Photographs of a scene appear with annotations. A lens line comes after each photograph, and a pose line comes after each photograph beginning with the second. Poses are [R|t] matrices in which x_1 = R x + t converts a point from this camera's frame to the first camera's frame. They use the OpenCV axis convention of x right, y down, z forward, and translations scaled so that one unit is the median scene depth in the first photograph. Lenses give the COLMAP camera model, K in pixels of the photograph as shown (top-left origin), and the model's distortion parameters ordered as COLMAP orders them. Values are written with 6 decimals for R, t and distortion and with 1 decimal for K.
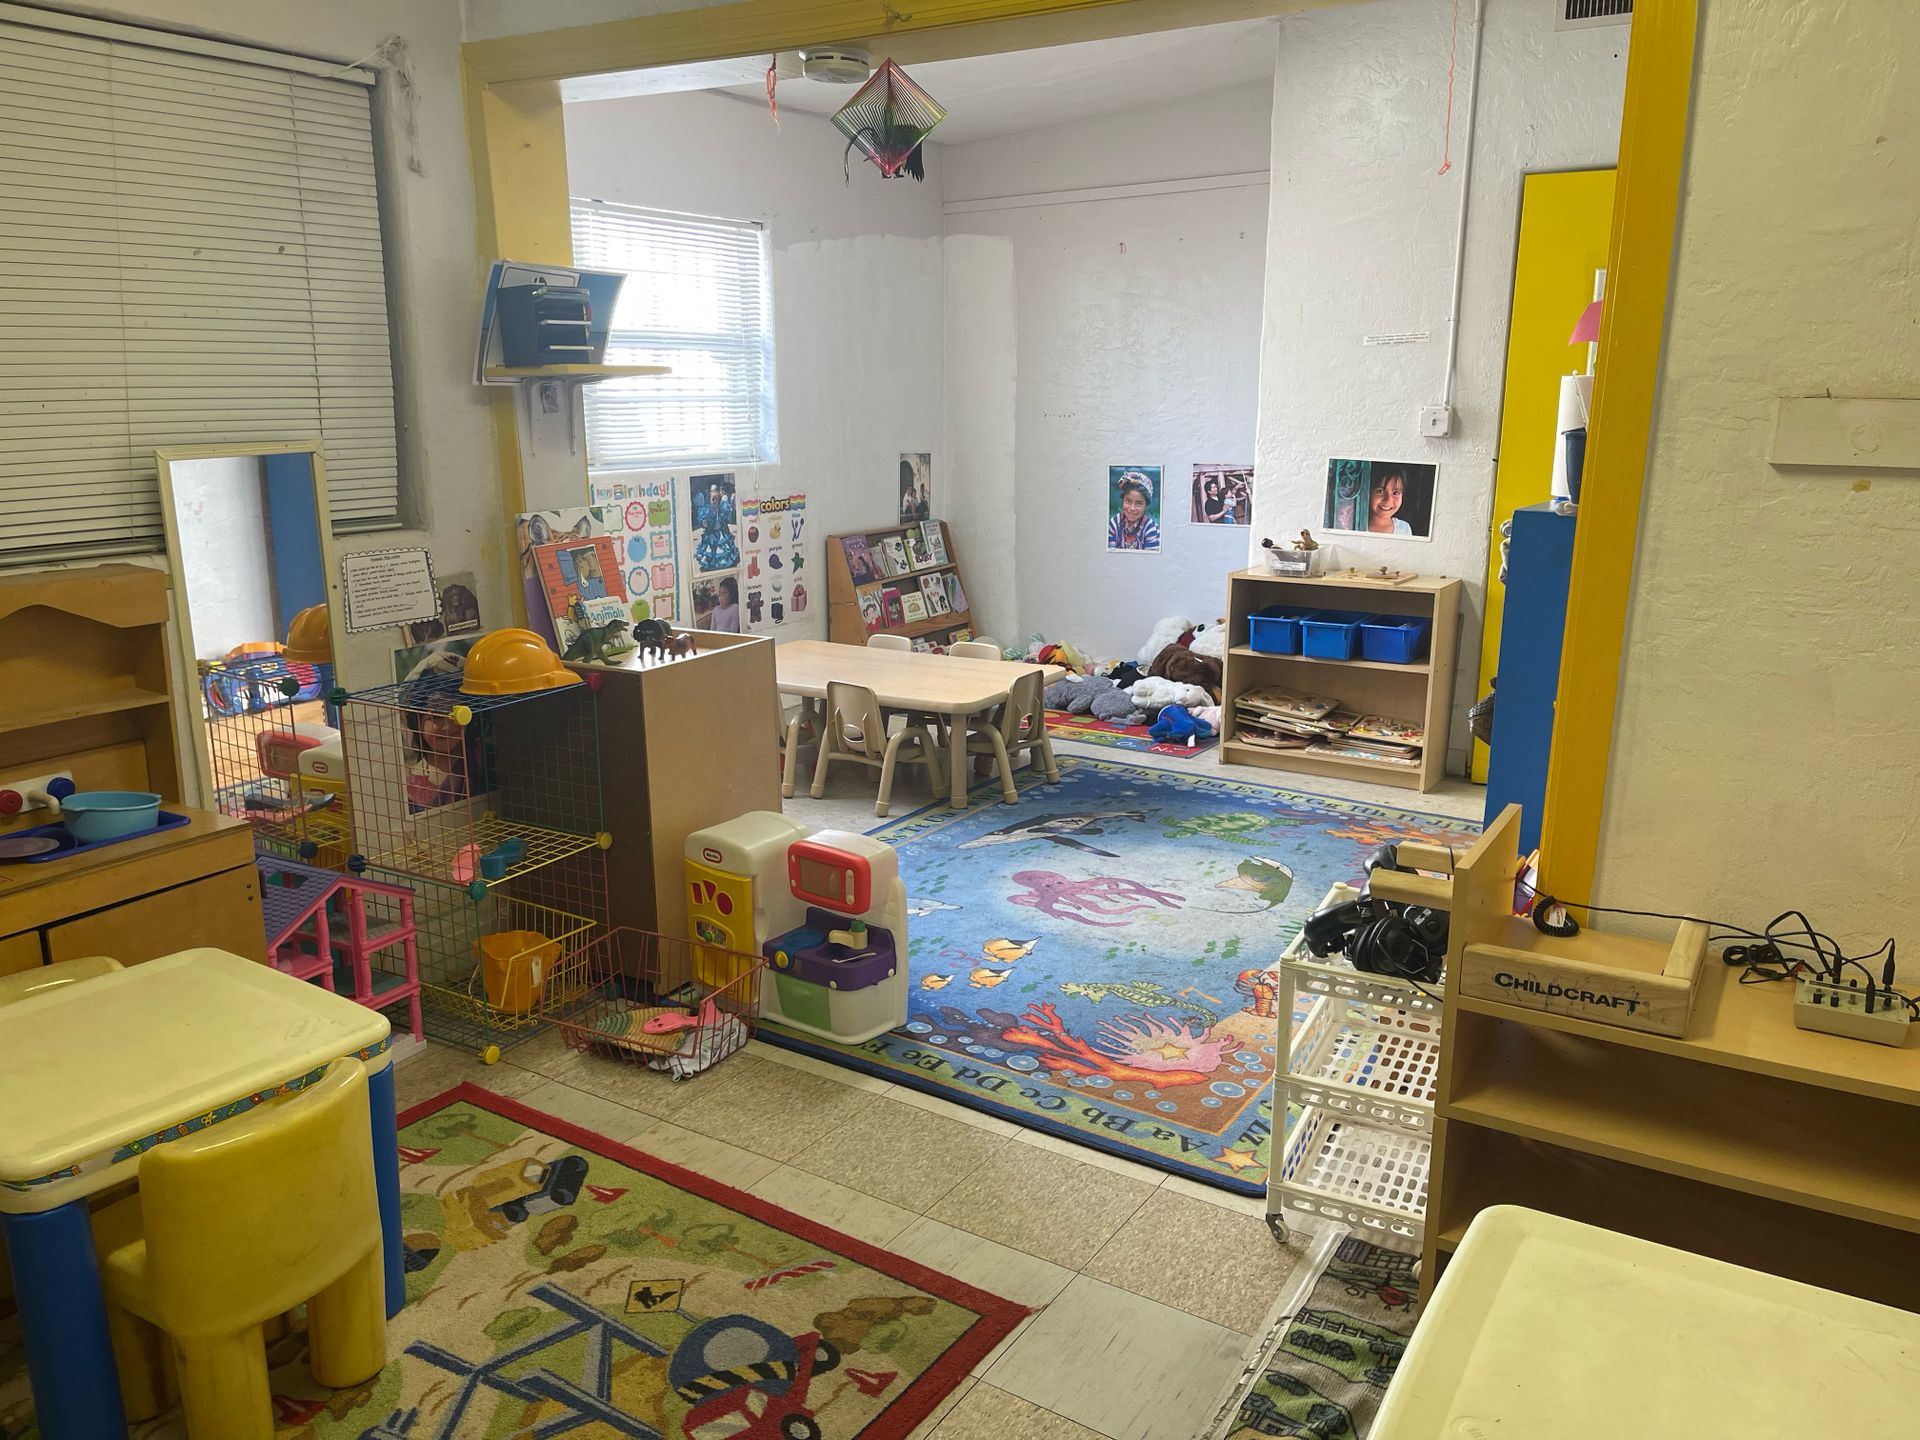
lens RADIAL K [[1457.0, 0, 975.3], [0, 1457.0, 734.1], [0, 0, 1]] dist [0.087284, -0.106575]
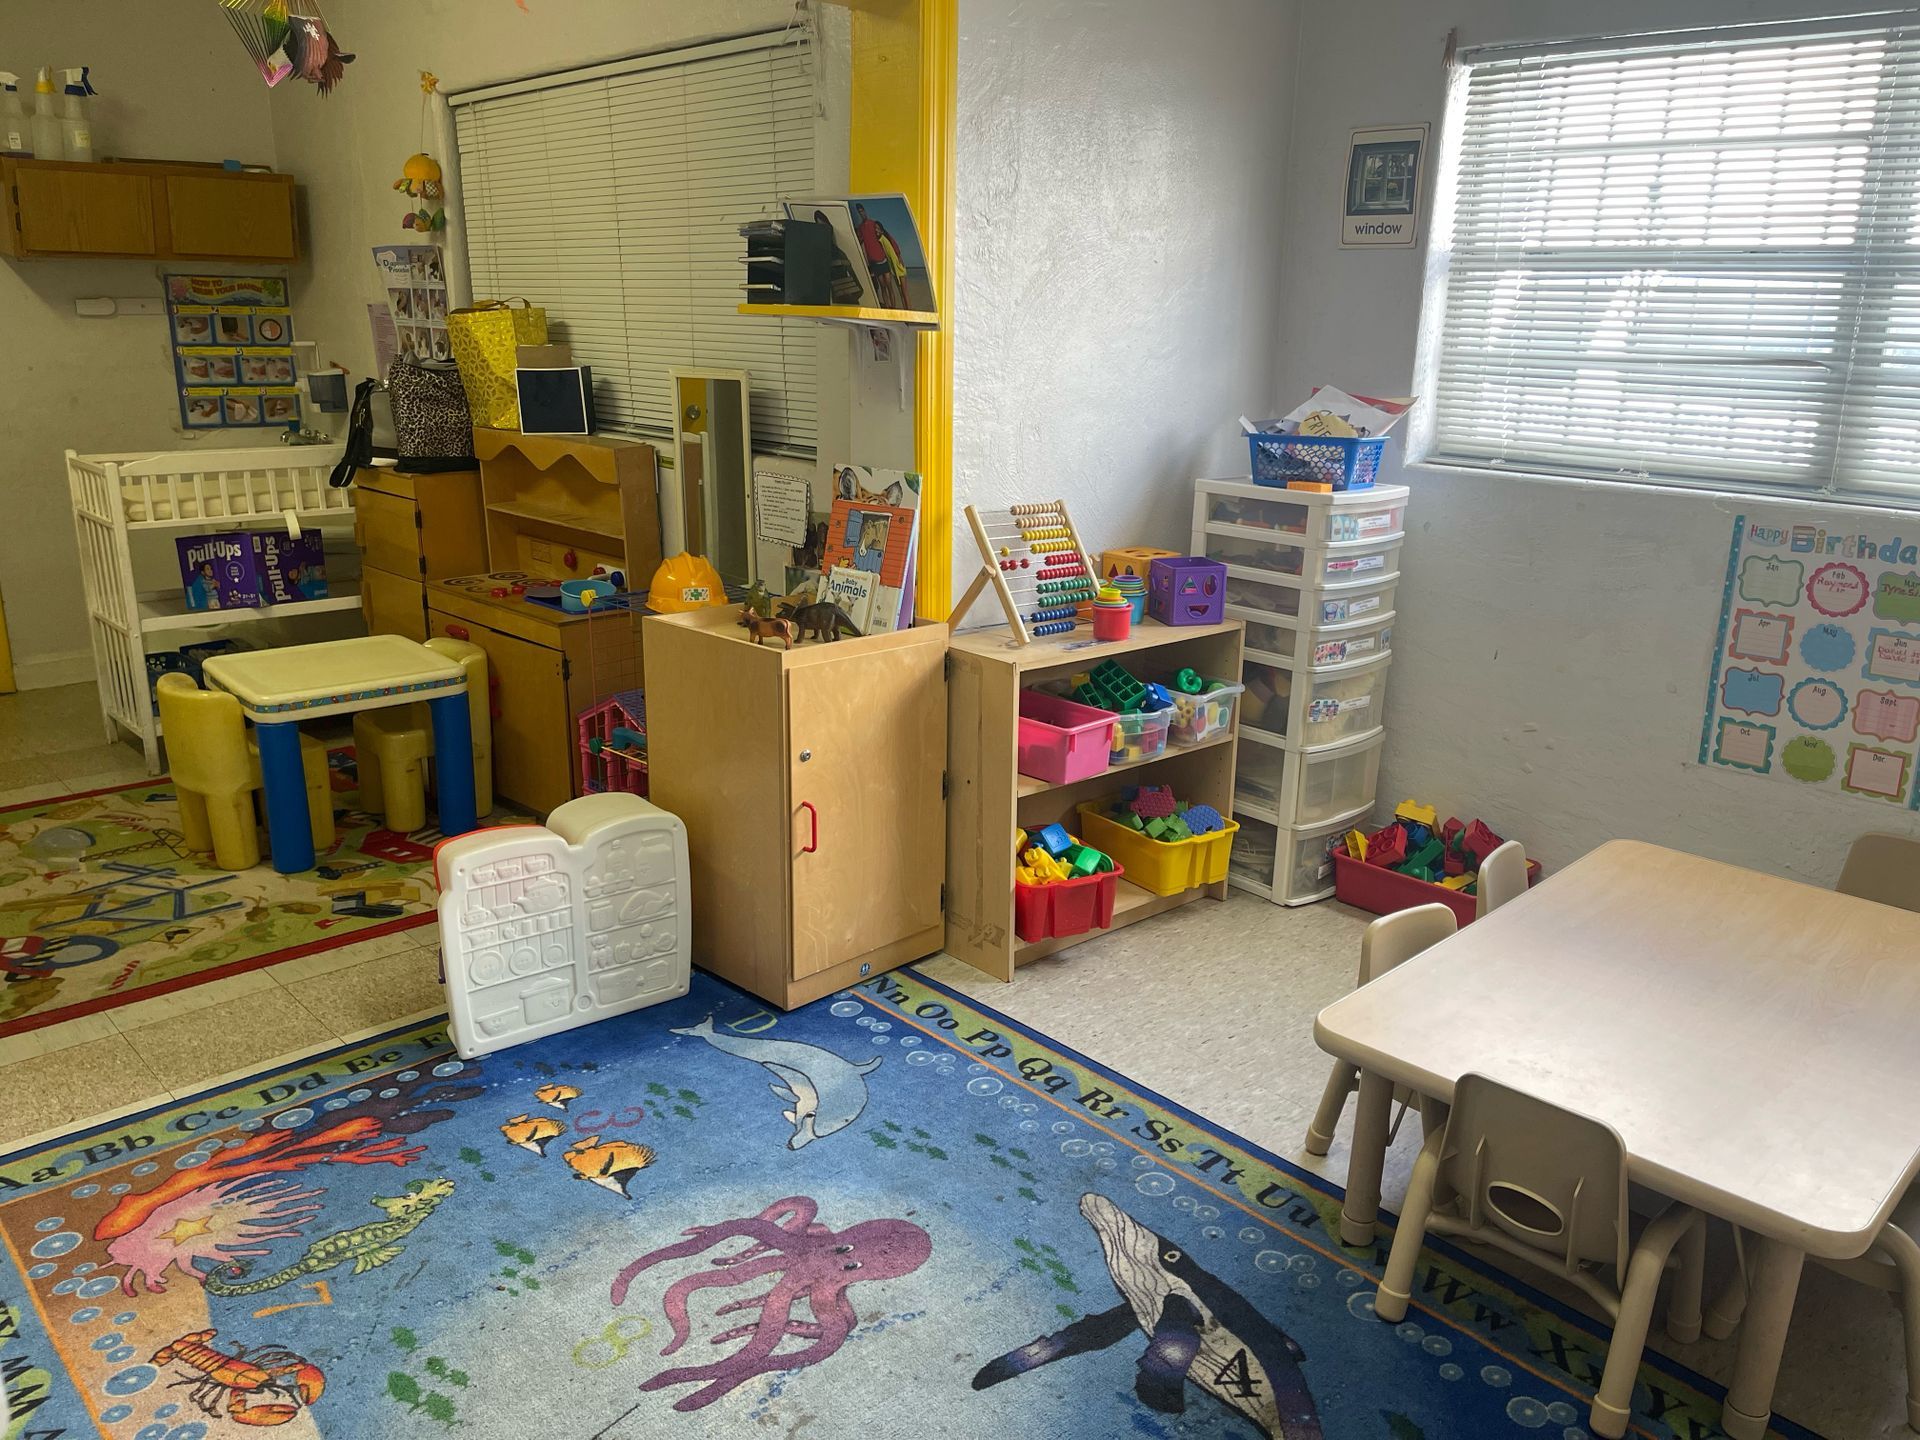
lens RADIAL K [[1457.0, 0, 975.3], [0, 1457.0, 734.1], [0, 0, 1]] dist [0.087284, -0.106575]
pose [[-0.255300, 0.267541, -0.929109, 0.601607], [-0.244826, 0.911747, 0.329814, -0.324053], [0.935351, 0.311672, -0.167268, 1.291027]]
